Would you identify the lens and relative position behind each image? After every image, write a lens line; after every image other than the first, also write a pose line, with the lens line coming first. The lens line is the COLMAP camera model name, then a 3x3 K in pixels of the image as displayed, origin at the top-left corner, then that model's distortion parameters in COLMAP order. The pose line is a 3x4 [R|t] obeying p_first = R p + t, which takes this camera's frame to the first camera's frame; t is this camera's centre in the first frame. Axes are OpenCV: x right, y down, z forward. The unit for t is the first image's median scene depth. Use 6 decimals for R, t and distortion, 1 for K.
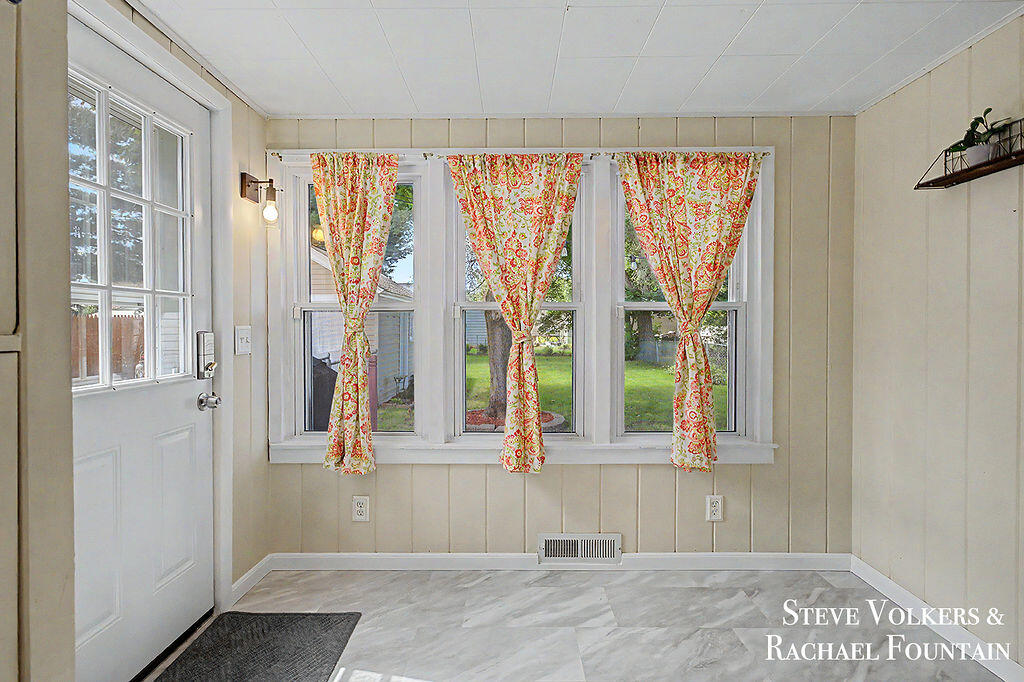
lens RADIAL K [[516.9, 0, 510.3], [0, 516.9, 337.4], [0, 0, 1]] dist [-0.002882, 0.000241]
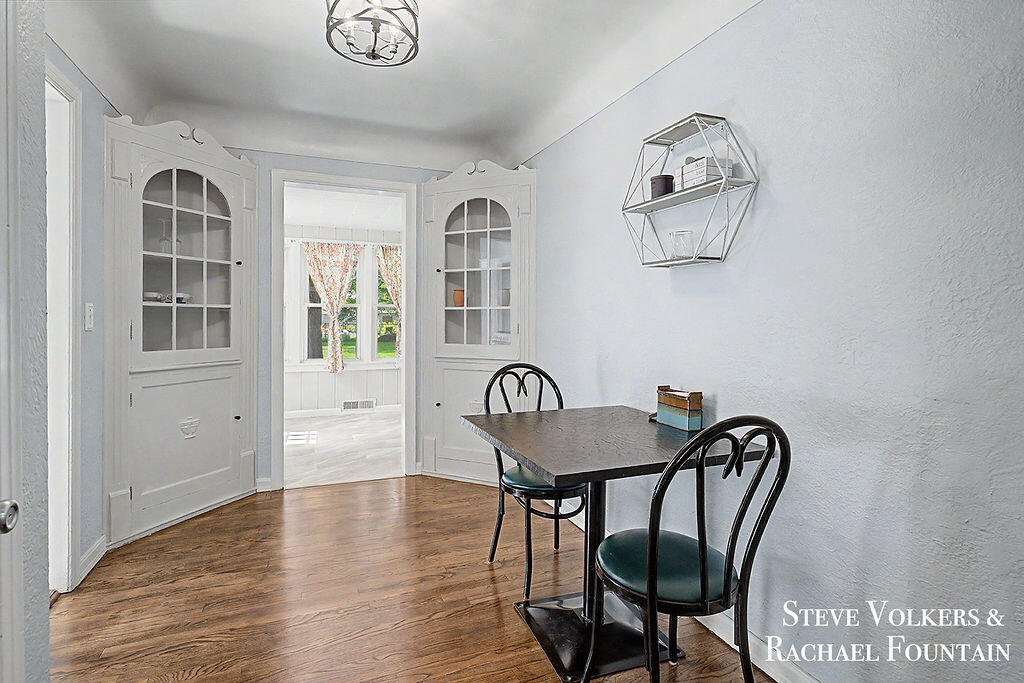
lens RADIAL K [[516.9, 0, 494.1], [0, 516.9, 316.0], [0, 0, 1]] dist [-0.002882, 0.000241]
pose [[0.938302, 0.006579, 0.345753, -0.113608], [-0.000671, 0.999852, -0.017206, 0.030282], [-0.345815, 0.015913, 0.938168, -1.551684]]
